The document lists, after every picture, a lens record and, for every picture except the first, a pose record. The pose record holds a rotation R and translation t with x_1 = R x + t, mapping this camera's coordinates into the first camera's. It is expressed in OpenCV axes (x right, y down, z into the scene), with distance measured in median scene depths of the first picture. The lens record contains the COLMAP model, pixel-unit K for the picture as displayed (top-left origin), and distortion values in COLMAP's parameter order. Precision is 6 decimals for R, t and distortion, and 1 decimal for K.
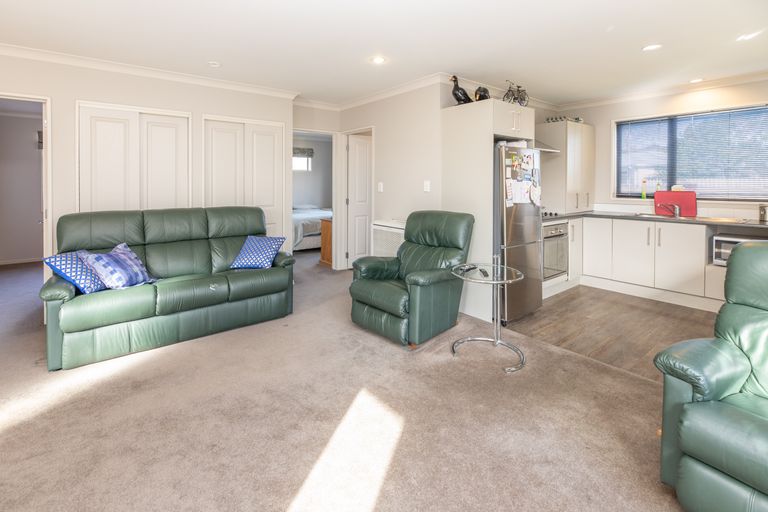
lens RADIAL K [[346.2, 0, 383.5], [0, 346.2, 195.8], [0, 0, 1]] dist [-0.000423, -0.000266]
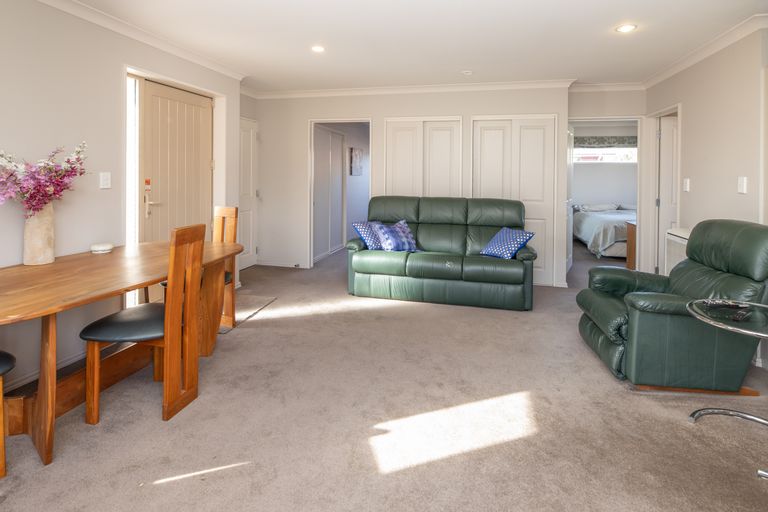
lens RADIAL K [[346.2, 0, 383.5], [0, 346.2, 195.8], [0, 0, 1]] dist [-0.000423, -0.000266]
pose [[0.672739, 0.051958, -0.738053, 0.214167], [-0.040723, 0.998619, 0.033182, -0.000381], [0.738758, 0.007733, 0.673927, 0.032872]]
